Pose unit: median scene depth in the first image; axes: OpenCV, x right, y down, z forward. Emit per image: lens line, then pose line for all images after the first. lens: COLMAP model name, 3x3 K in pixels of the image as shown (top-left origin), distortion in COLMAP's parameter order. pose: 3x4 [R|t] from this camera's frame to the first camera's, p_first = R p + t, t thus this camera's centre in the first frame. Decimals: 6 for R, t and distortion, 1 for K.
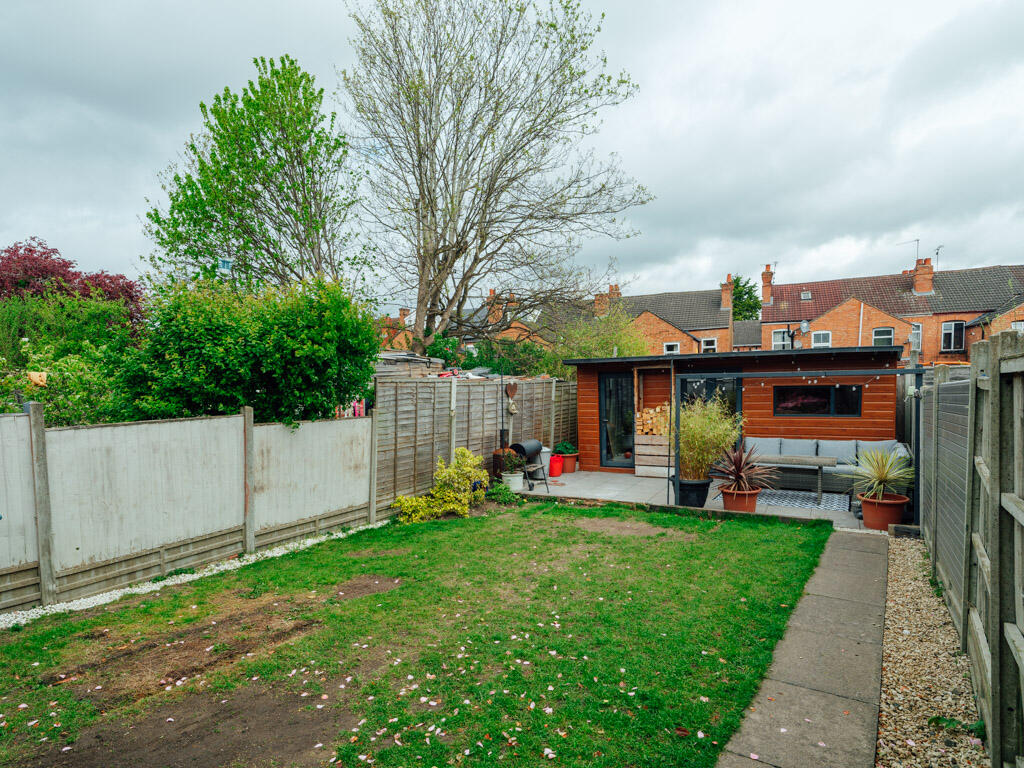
lens RADIAL K [[562.6, 0, 513.5], [0, 562.6, 387.6], [0, 0, 1]] dist [0.007542, -0.004983]
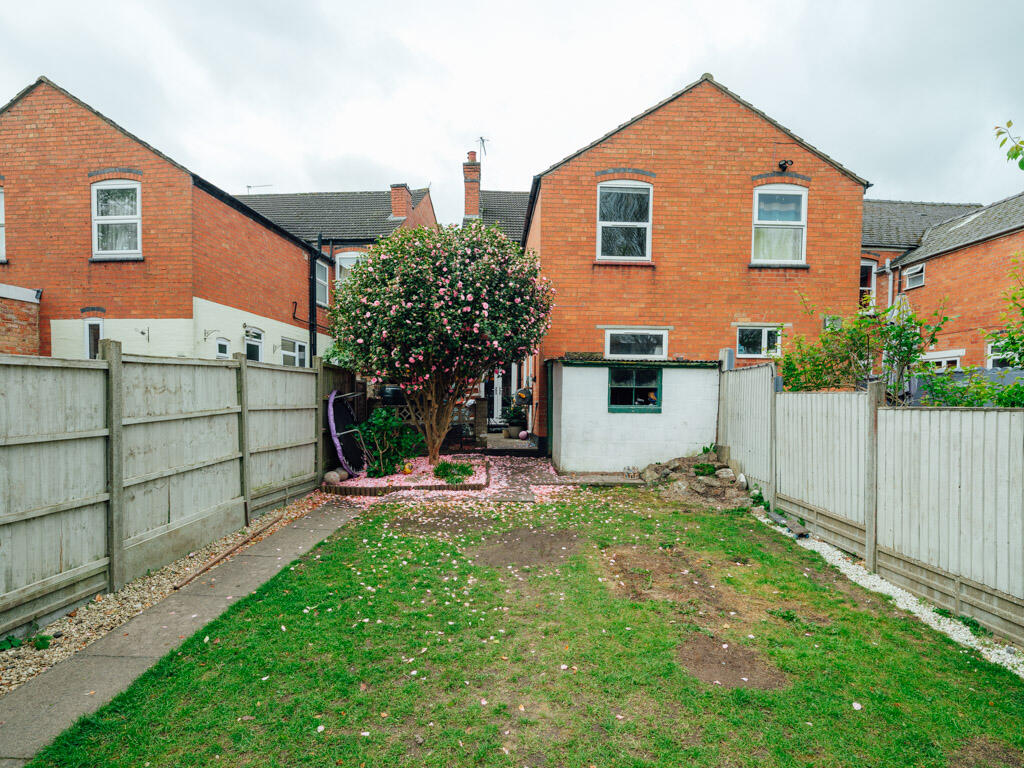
lens RADIAL K [[562.6, 0, 514.4], [0, 562.6, 388.2], [0, 0, 1]] dist [0.007542, -0.004983]
pose [[-0.854214, 0.003800, -0.519908, 0.294314], [0.002535, 0.999992, 0.003143, 0.030511], [0.519916, 0.001367, -0.854216, 1.456034]]
